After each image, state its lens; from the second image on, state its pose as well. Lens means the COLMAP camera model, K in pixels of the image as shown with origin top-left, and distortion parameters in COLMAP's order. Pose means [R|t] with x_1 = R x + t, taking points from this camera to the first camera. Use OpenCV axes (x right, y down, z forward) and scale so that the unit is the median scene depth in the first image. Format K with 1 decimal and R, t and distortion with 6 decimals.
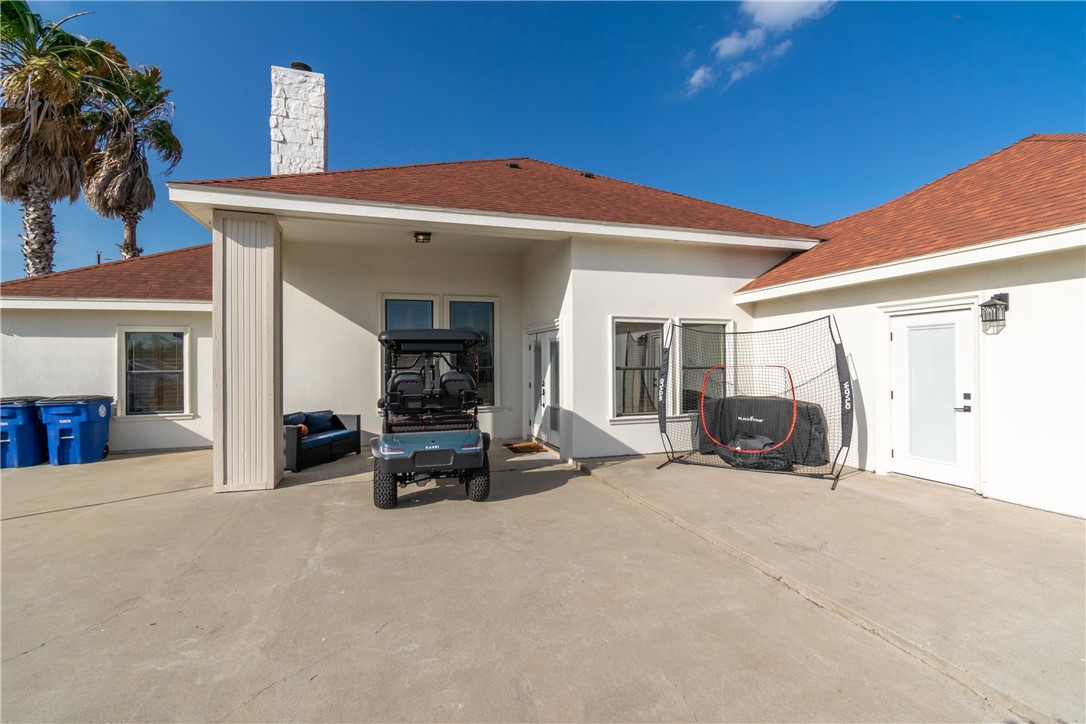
lens RADIAL K [[500.3, 0, 536.0], [0, 500.3, 356.8], [0, 0, 1]] dist [0.000734, -0.000633]
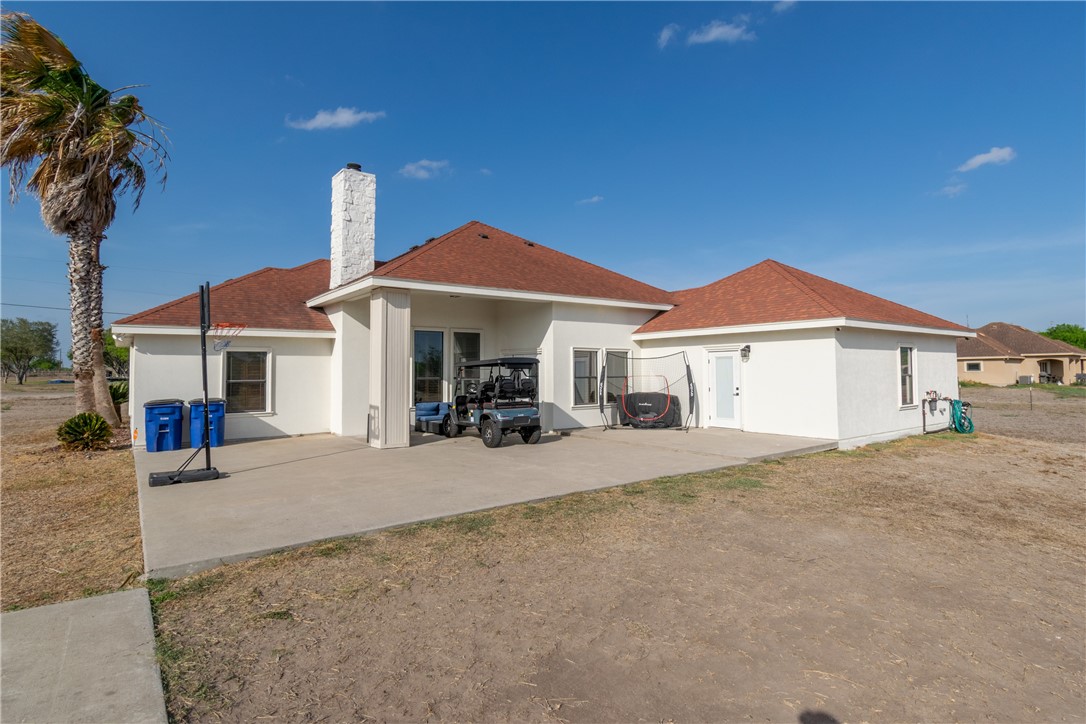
lens RADIAL K [[561.9, 0, 546.5], [0, 561.9, 345.6], [0, 0, 1]] dist [-0.014895, -0.000206]
pose [[0.942523, 0.017560, 0.333679, -0.569338], [-0.003510, 0.999083, -0.042662, -0.004007], [-0.334122, 0.039038, 0.941721, -0.785509]]
